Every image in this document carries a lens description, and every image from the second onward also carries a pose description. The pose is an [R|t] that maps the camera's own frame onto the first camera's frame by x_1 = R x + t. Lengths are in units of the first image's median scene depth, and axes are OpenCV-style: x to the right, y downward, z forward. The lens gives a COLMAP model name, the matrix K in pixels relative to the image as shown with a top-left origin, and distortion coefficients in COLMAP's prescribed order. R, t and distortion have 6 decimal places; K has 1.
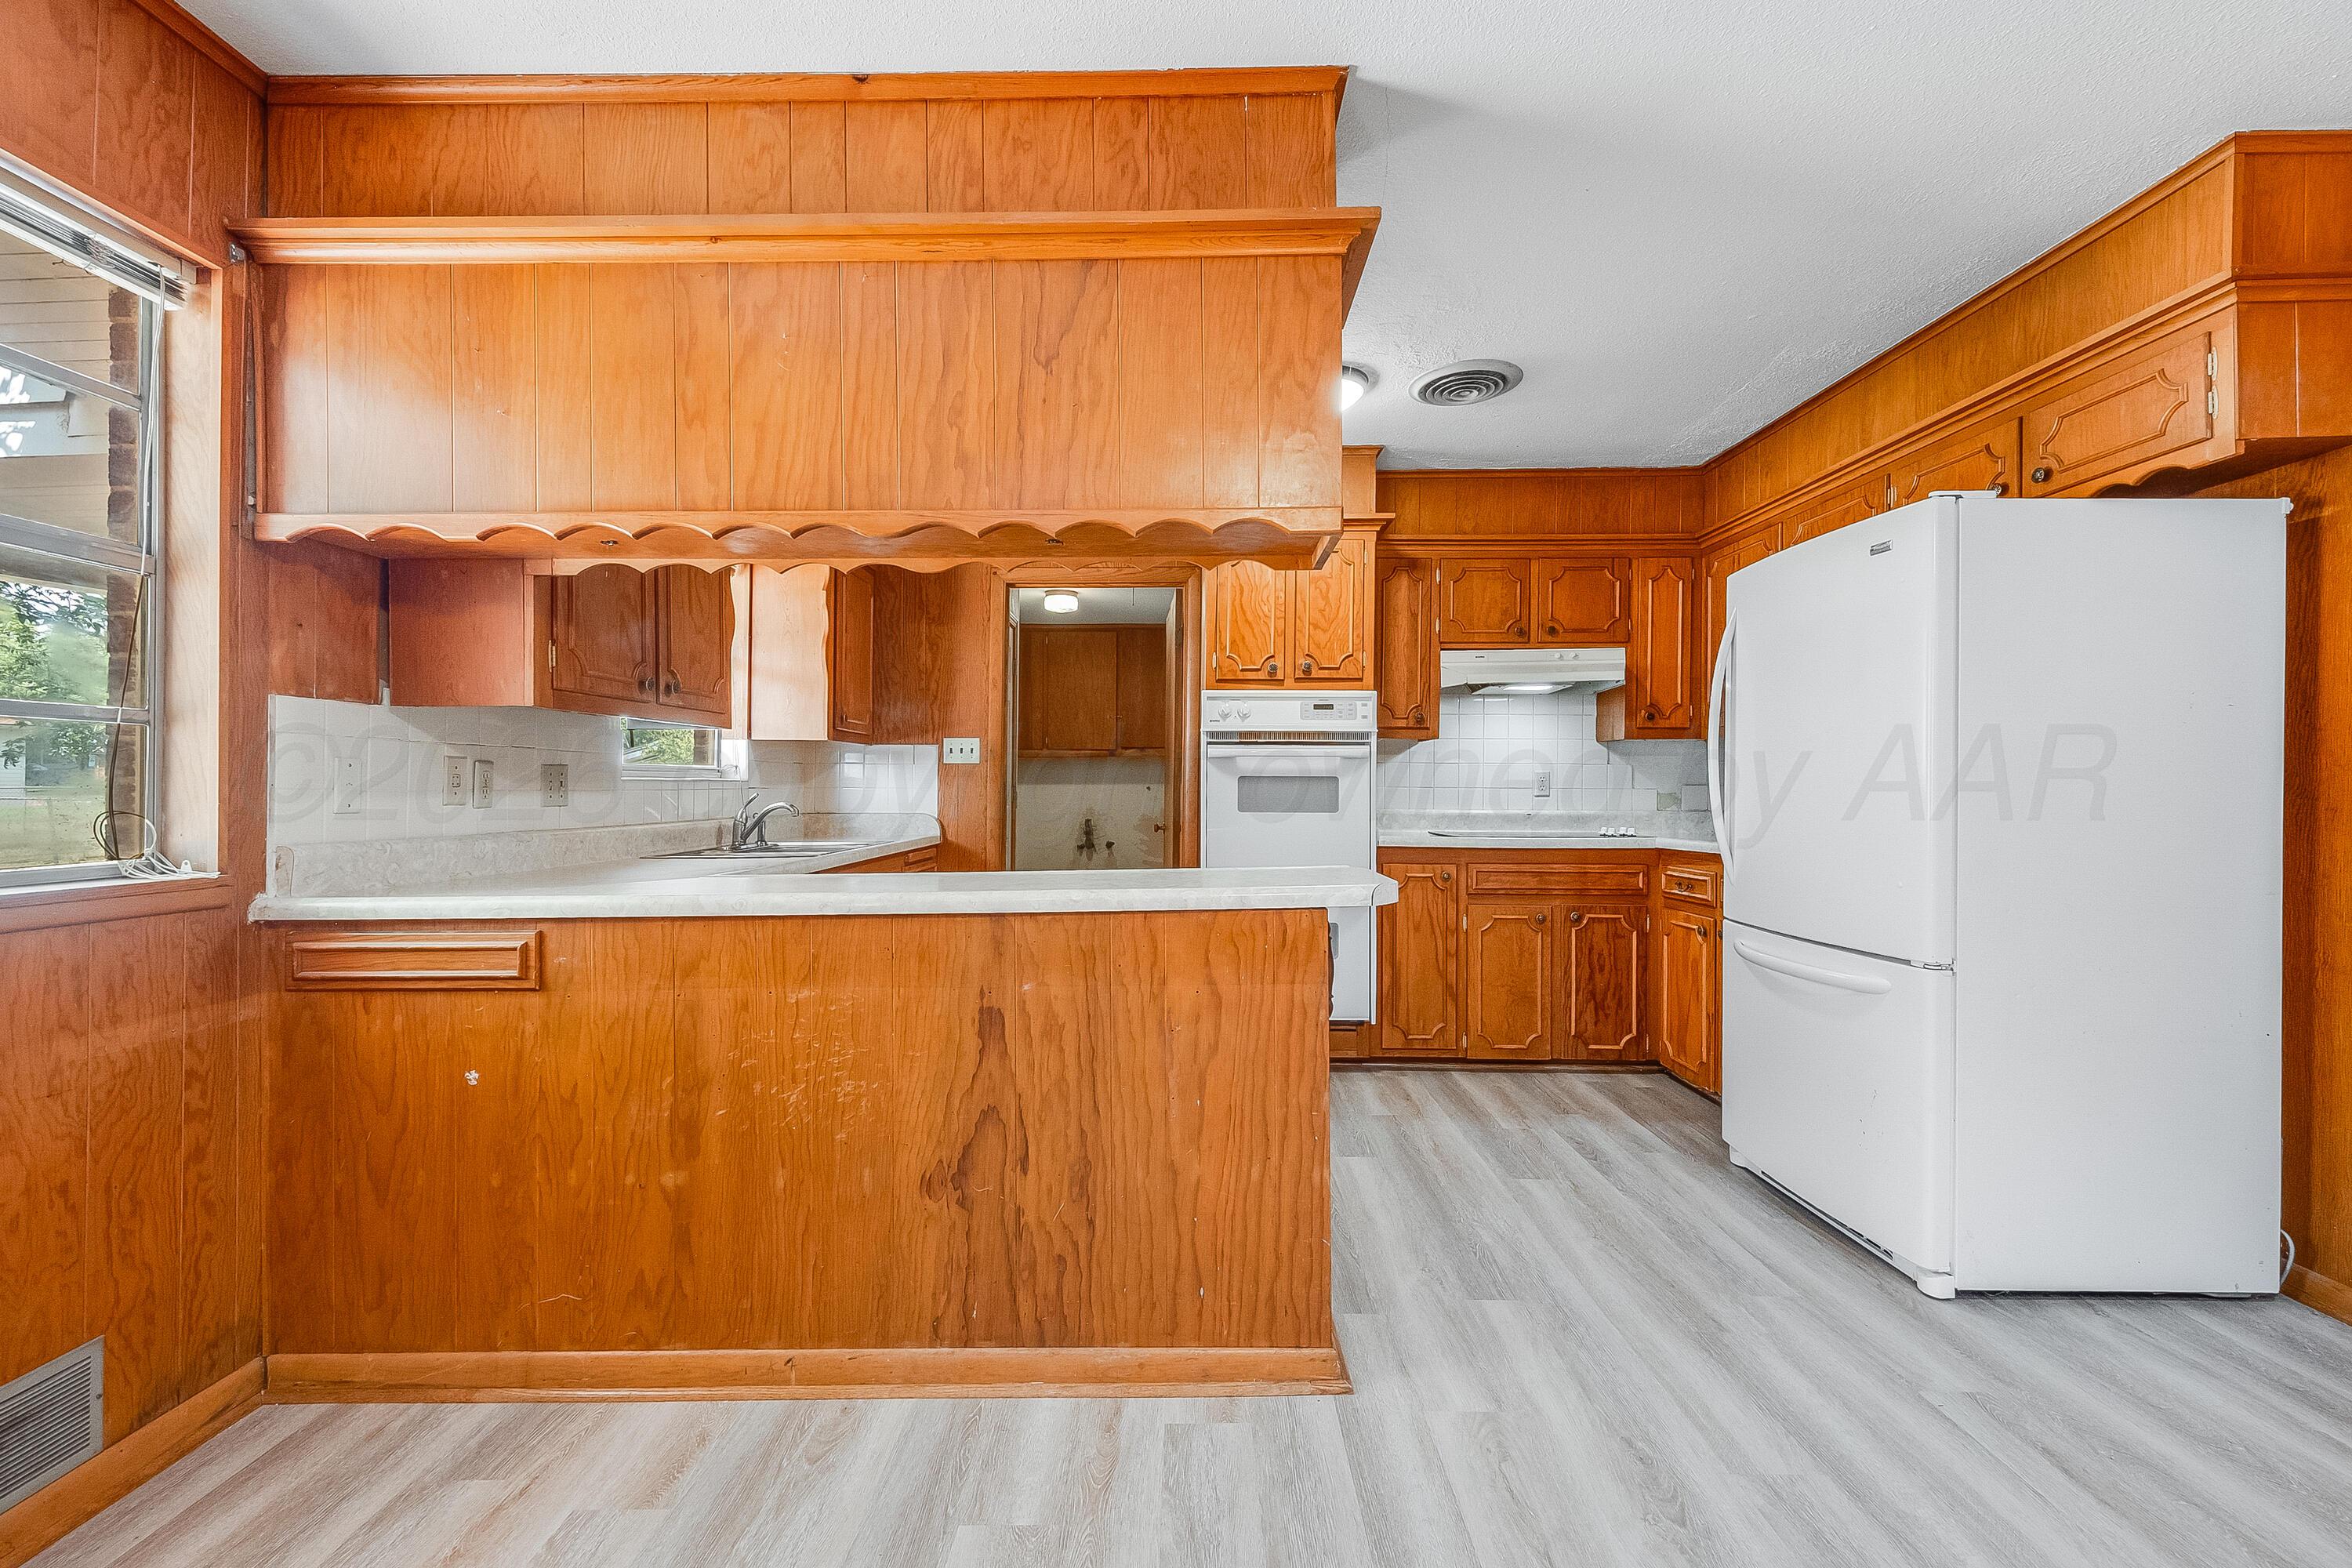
lens RADIAL K [[1011.9, 0, 1179.0], [0, 1011.9, 794.3], [0, 0, 1]] dist [0.013998, -0.002761]
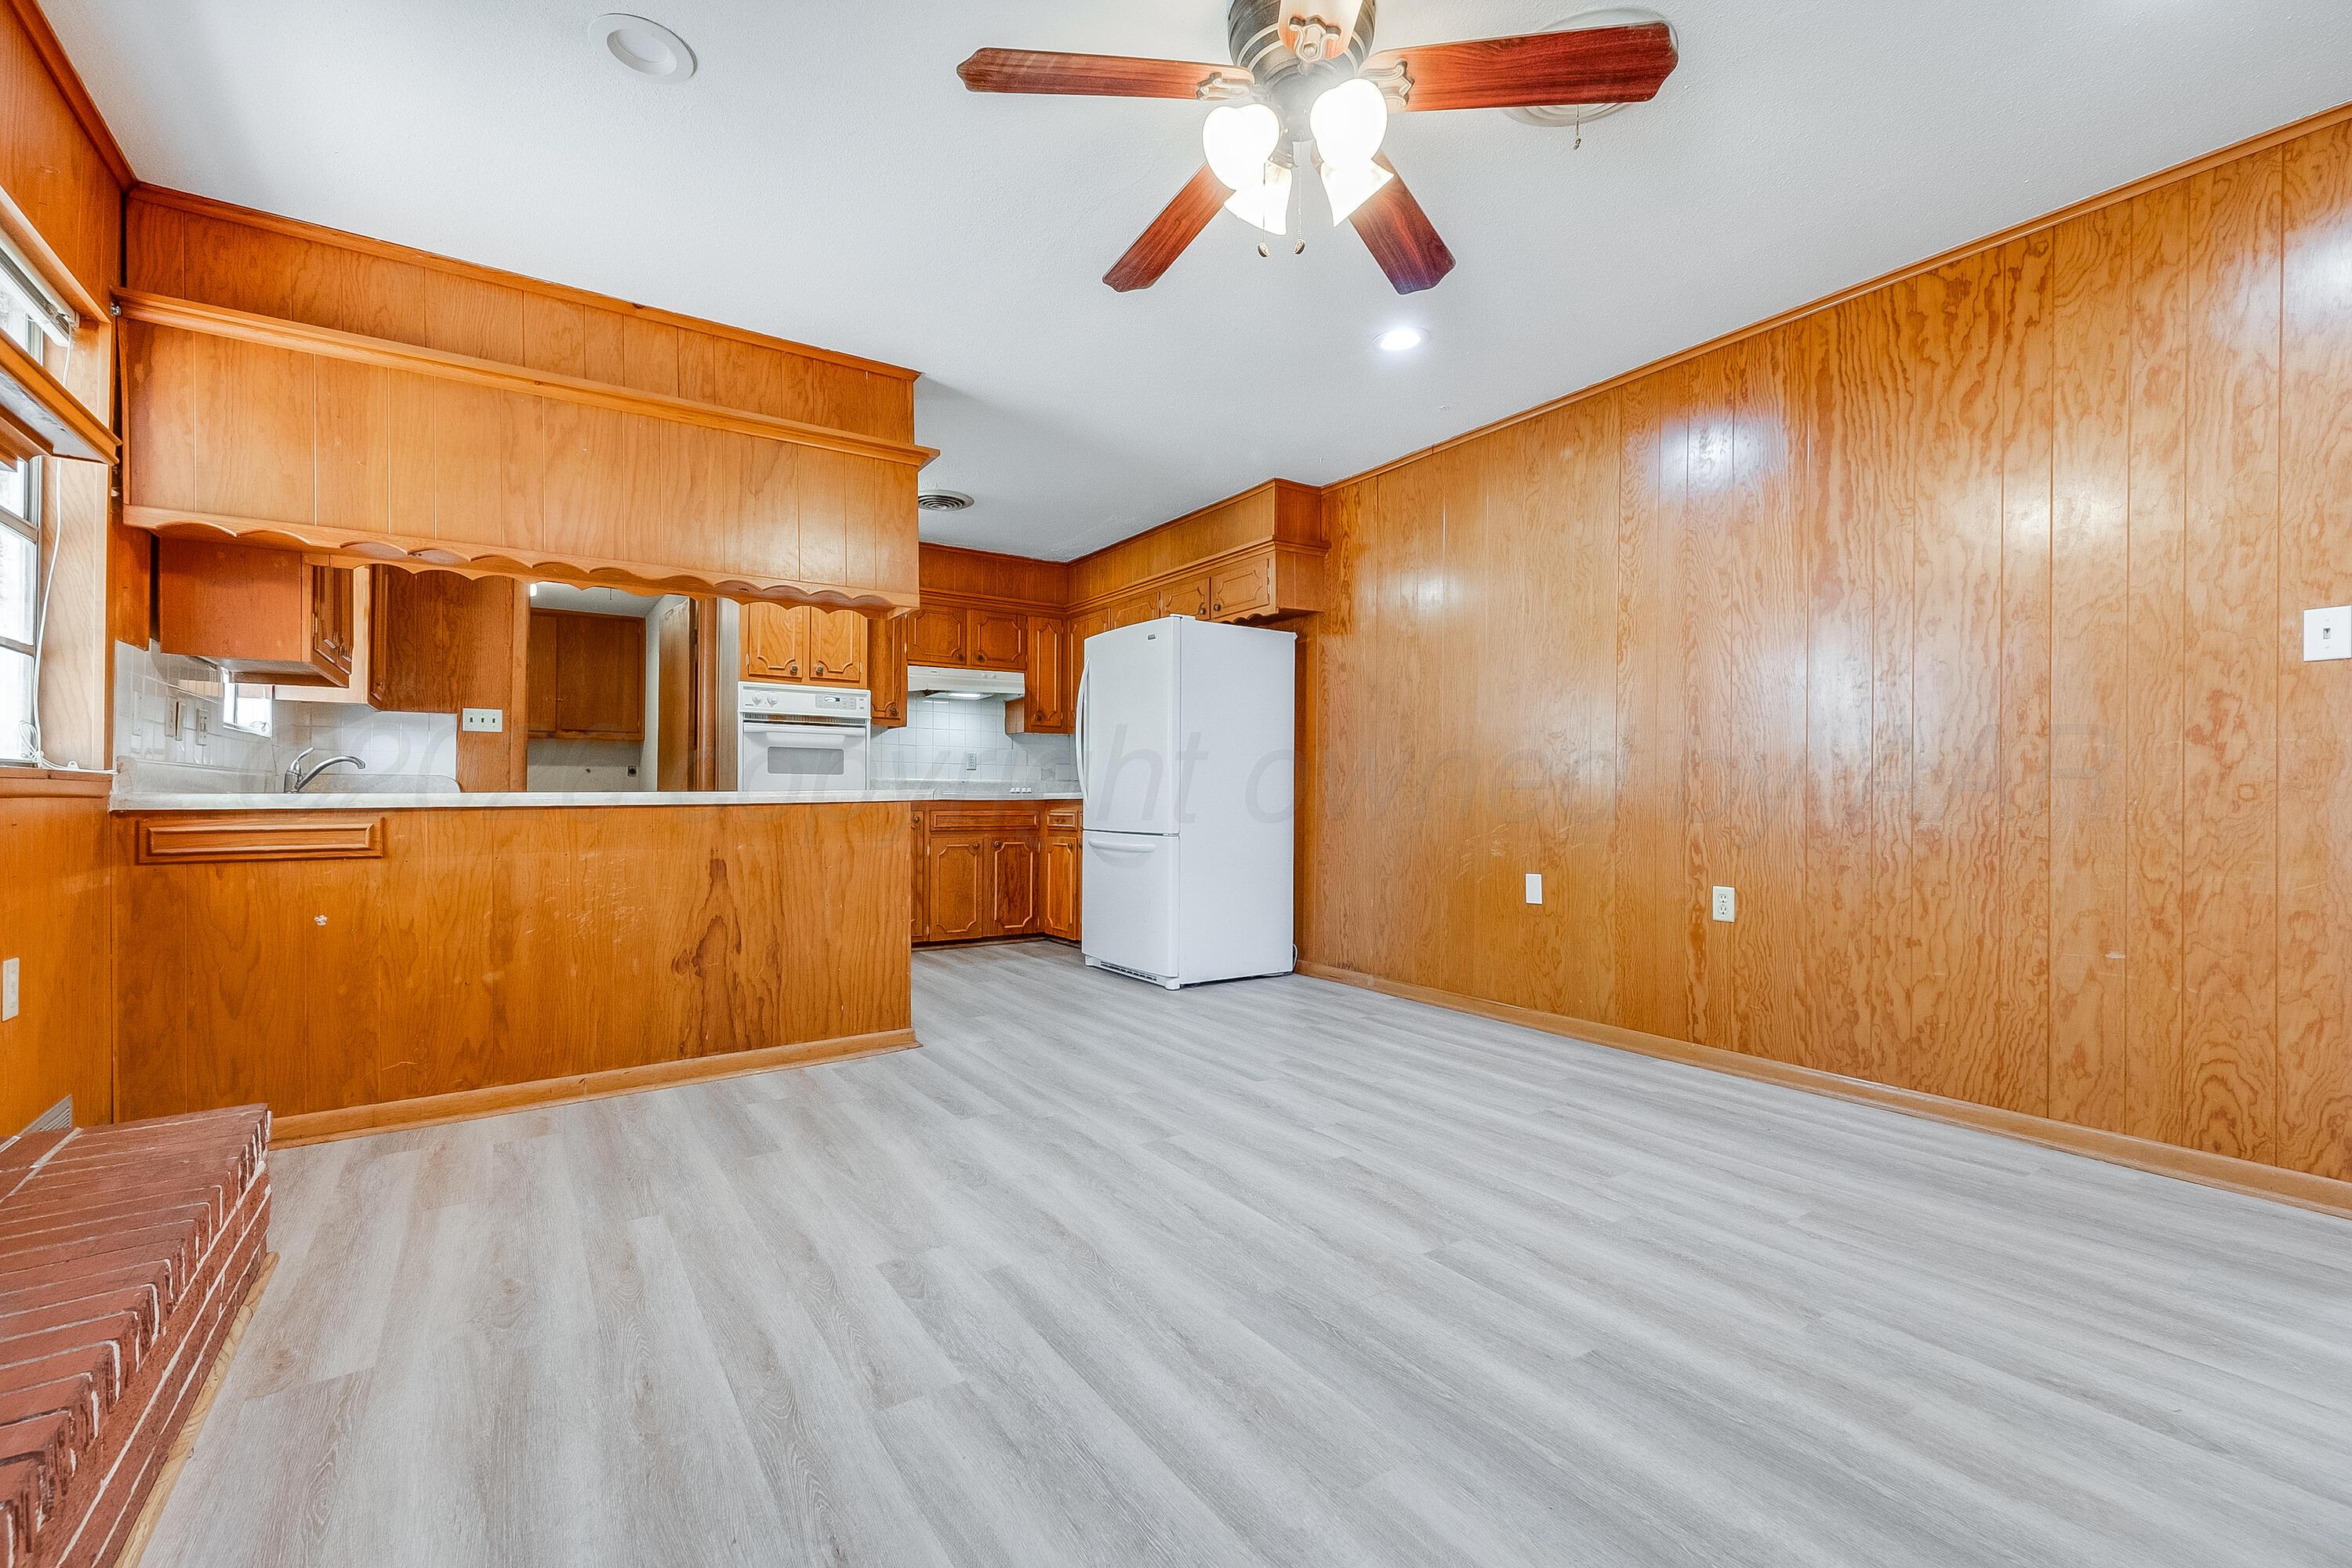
lens RADIAL K [[1008.6, 0, 1184.0], [0, 1008.6, 794.2], [0, 0, 1]] dist [0.004581, -0.000446]
pose [[0.820353, 0.004395, 0.571840, -0.513978], [0.000042, 0.999970, -0.007744, 0.112307], [-0.571857, 0.006377, 0.820328, -0.859949]]
